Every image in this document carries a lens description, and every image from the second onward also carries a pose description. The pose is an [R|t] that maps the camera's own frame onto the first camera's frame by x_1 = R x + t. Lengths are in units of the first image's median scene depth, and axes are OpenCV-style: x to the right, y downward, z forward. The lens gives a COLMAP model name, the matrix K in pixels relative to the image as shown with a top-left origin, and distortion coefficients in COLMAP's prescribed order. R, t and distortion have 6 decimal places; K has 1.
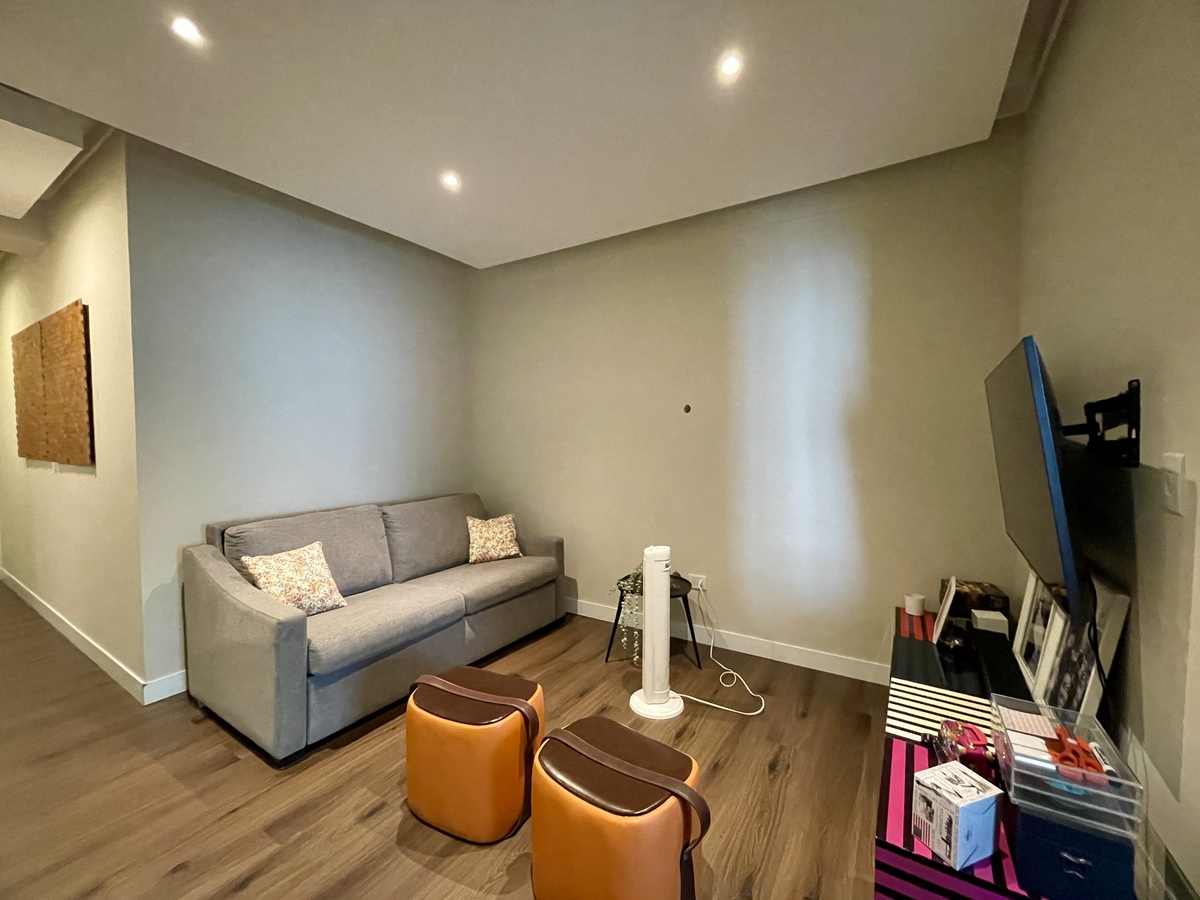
lens RADIAL K [[485.1, 0, 596.3], [0, 485.1, 450.0], [0, 0, 1]] dist [-0.002062, 0.001257]
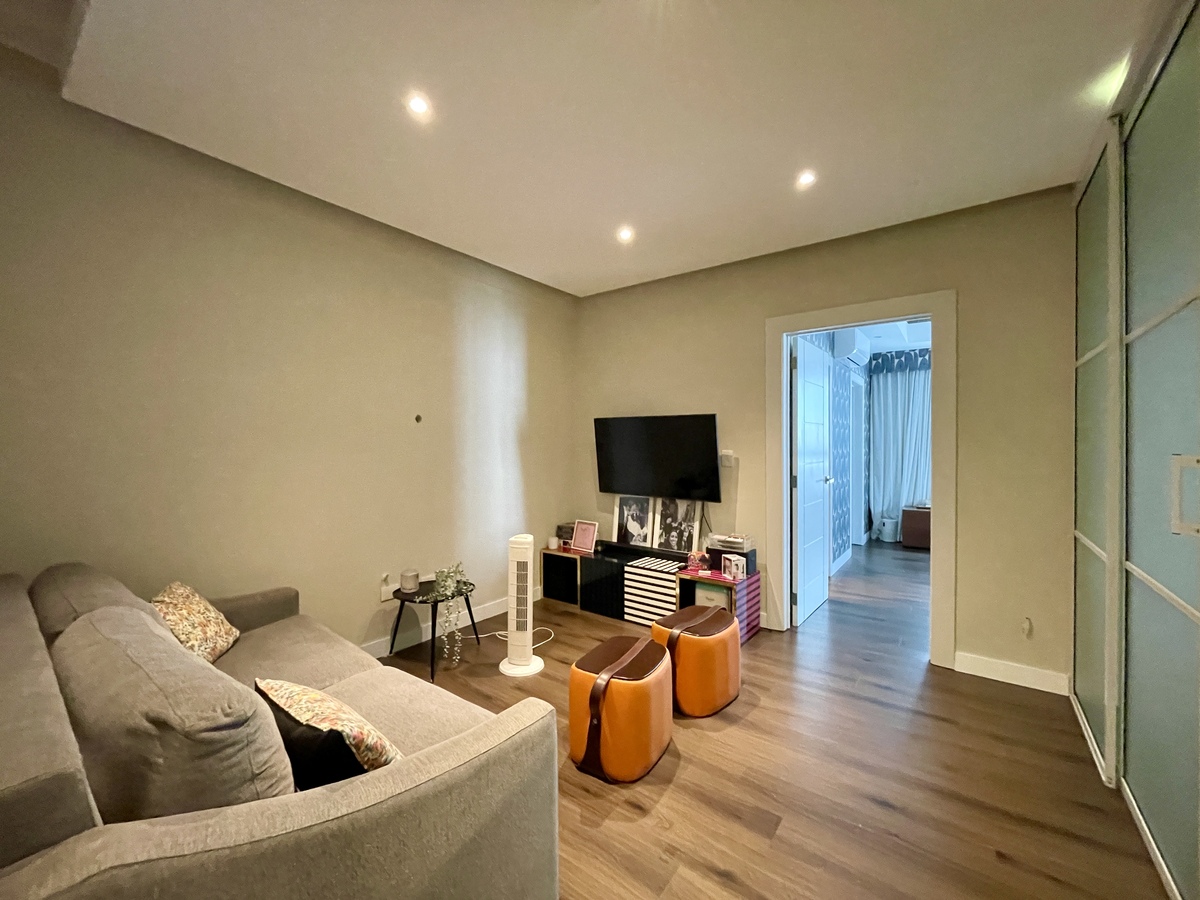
lens RADIAL K [[485.1, 0, 599.8], [0, 485.1, 450.0], [0, 0, 1]] dist [-0.002062, 0.001257]
pose [[0.077112, -0.003164, 0.997017, -0.912153], [0.033861, 0.999426, 0.000553, -0.005705], [-0.996447, 0.033717, 0.077175, 0.596125]]
